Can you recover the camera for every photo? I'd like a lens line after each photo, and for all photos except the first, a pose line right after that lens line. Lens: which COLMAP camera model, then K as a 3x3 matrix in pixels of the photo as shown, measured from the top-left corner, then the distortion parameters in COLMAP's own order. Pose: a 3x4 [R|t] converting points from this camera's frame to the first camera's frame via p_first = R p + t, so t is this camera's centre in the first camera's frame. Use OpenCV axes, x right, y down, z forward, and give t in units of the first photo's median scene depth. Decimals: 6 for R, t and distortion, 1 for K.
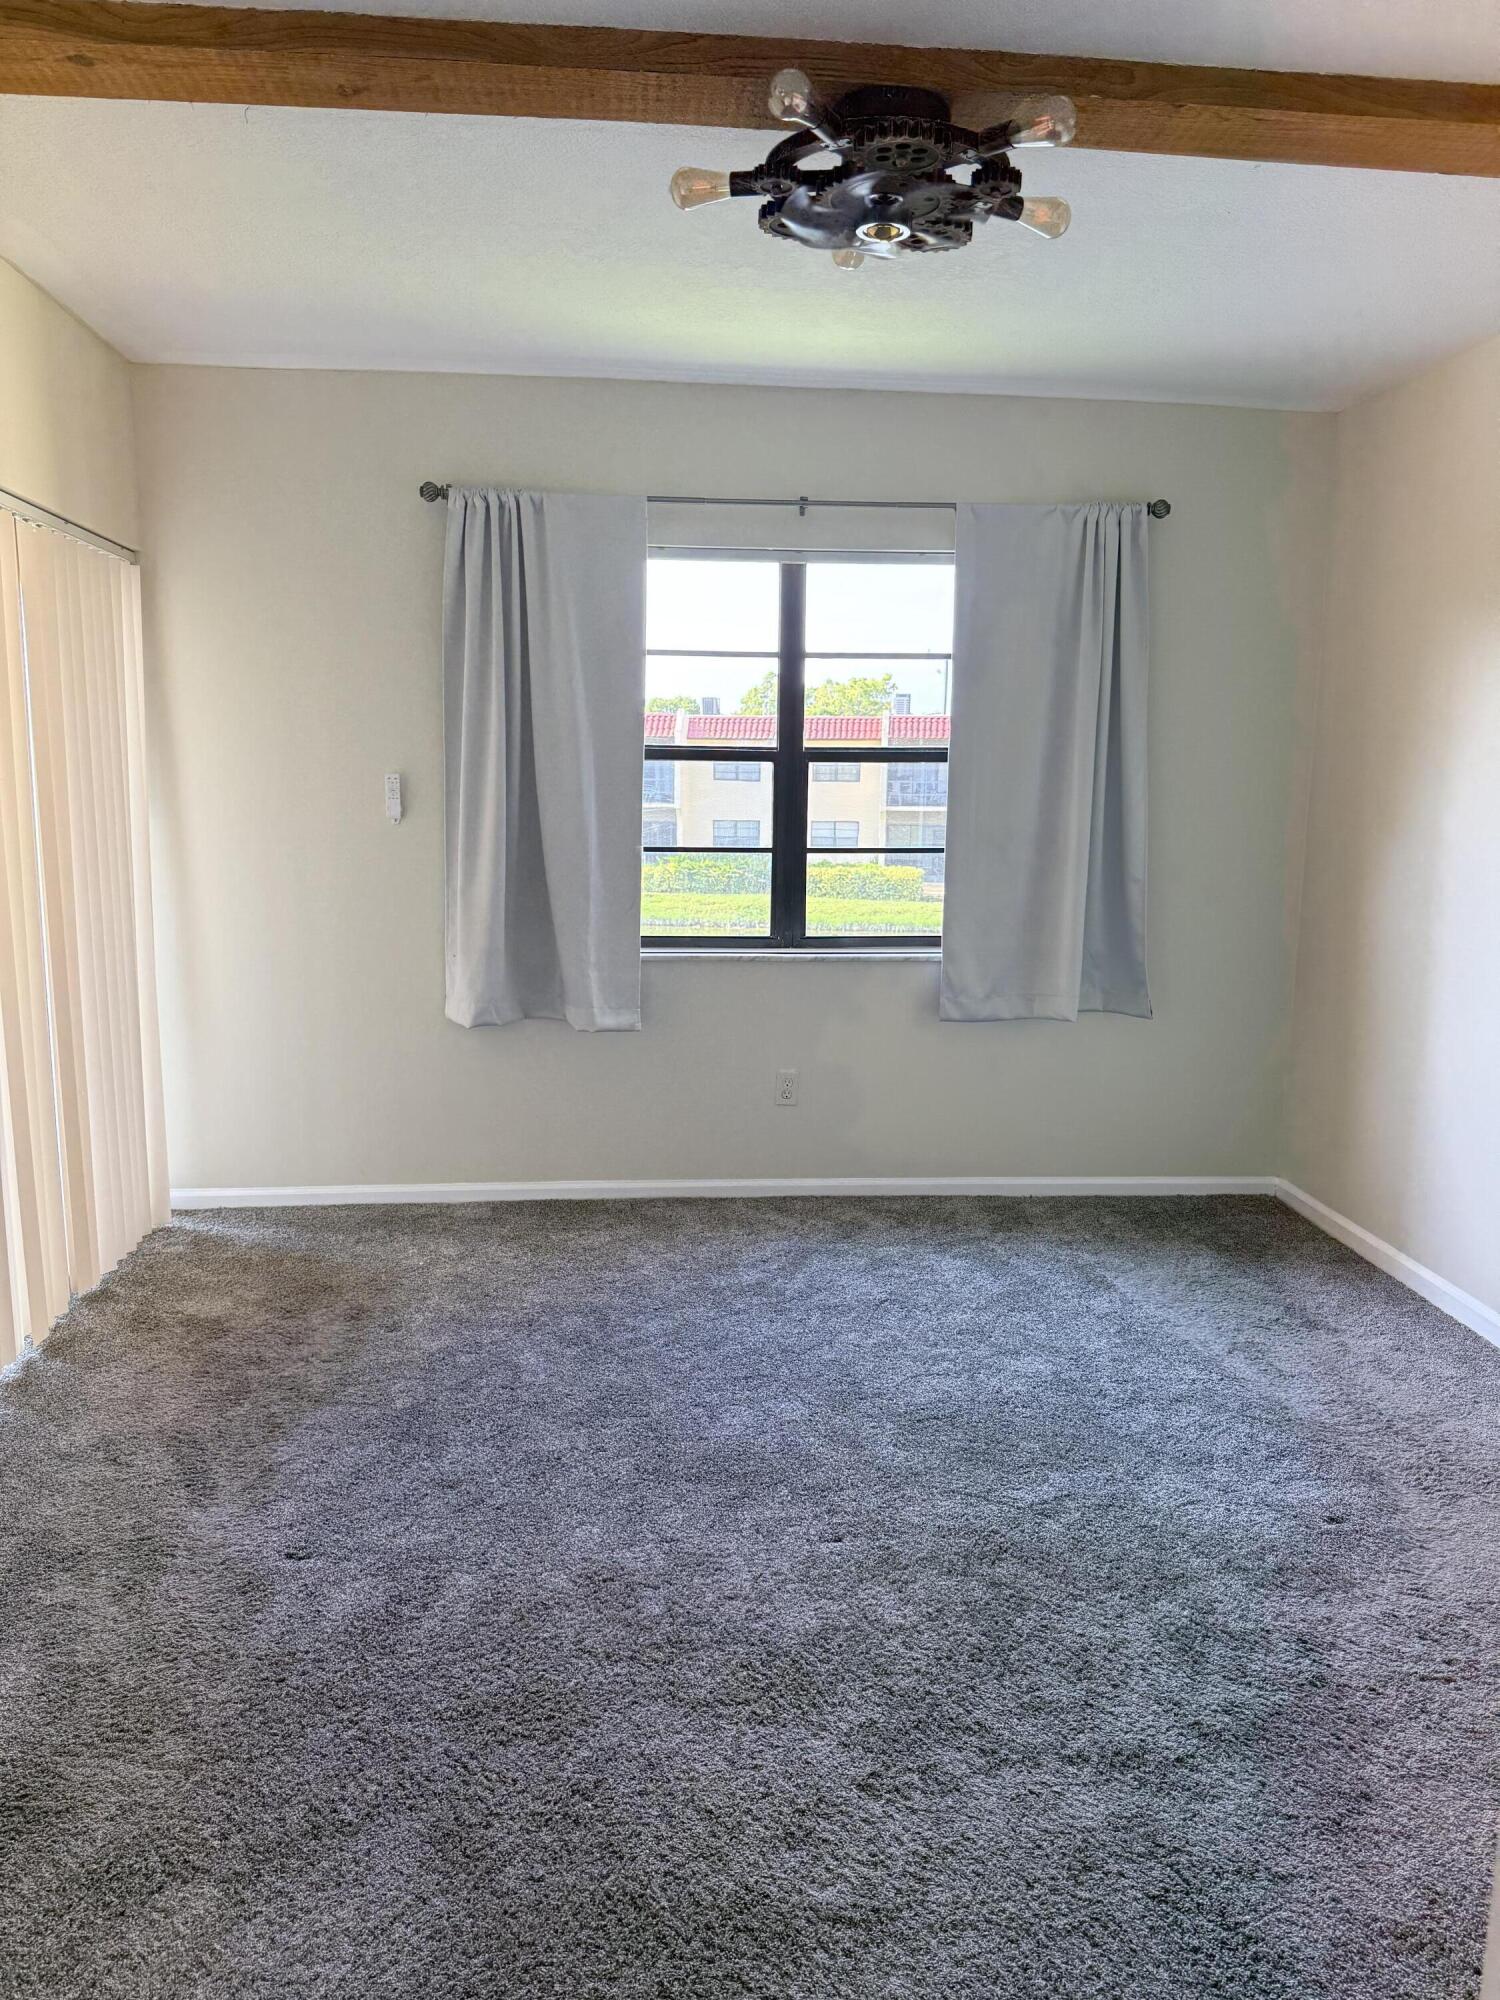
lens RADIAL K [[1394.6, 0, 757.0], [0, 1394.6, 1020.3], [0, 0, 1]] dist [0.064377, -0.049921]
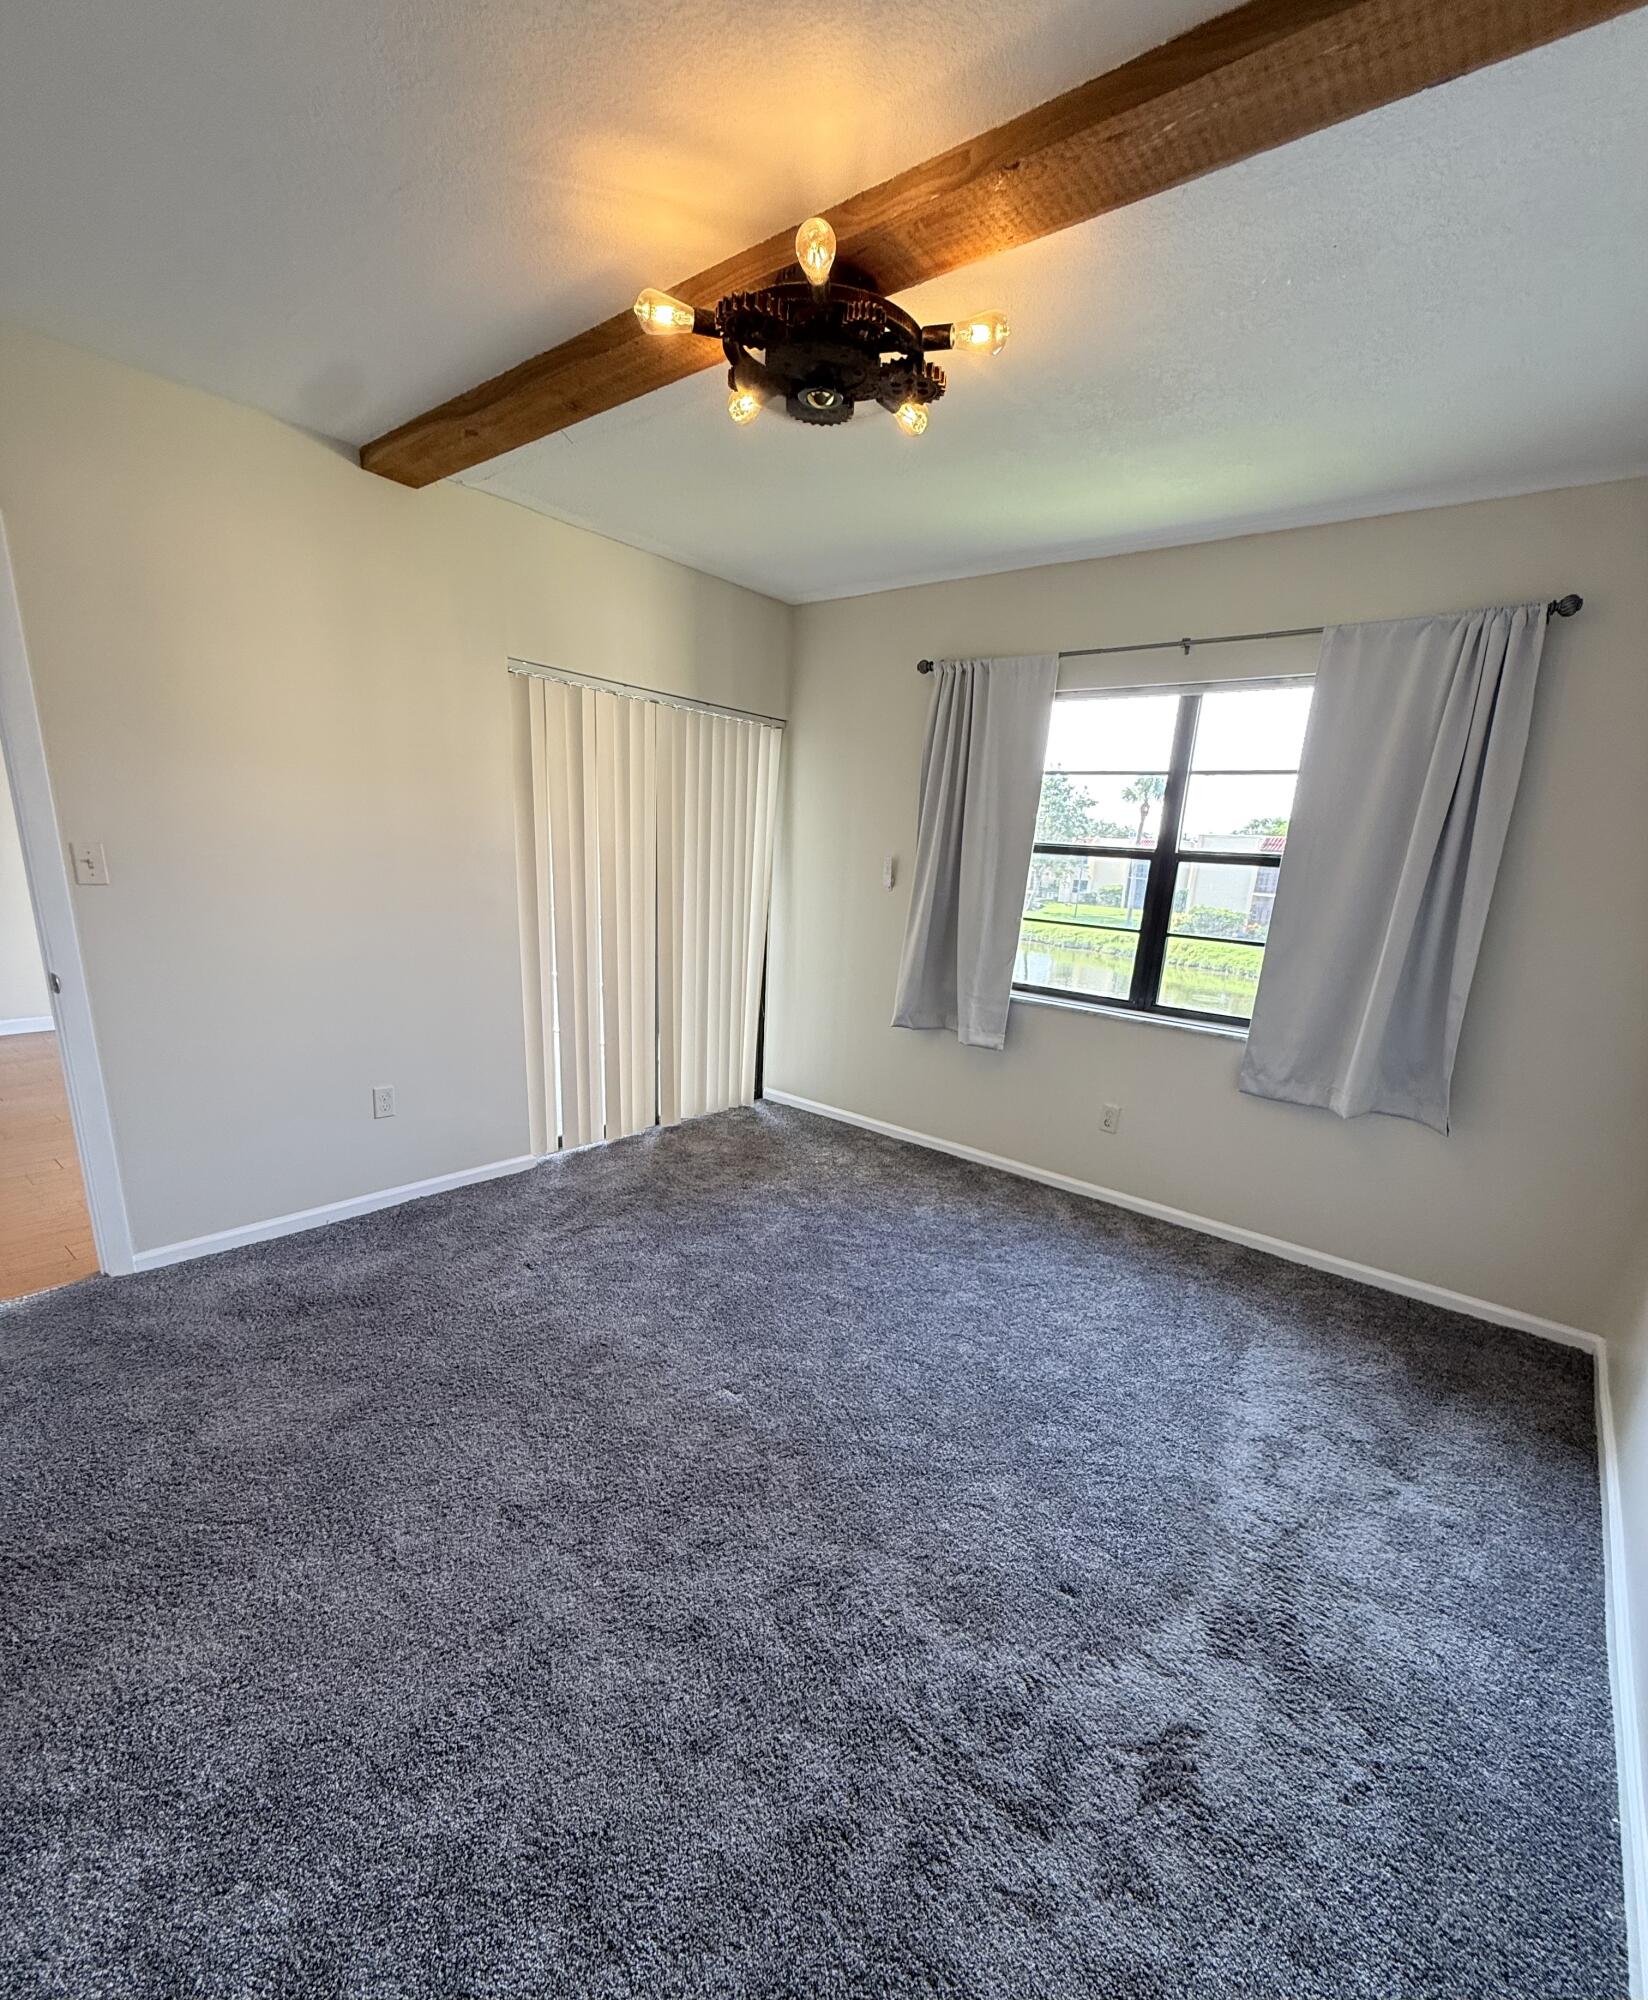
lens RADIAL K [[869.4, 0, 822.5], [0, 869.4, 1095.9], [0, 0, 1]] dist [-0.002327, 0.000782]
pose [[0.713767, 0.222273, -0.664177, 0.381497], [-0.176434, 0.974786, 0.136614, -0.035950], [0.677796, 0.019673, 0.734986, 0.243381]]
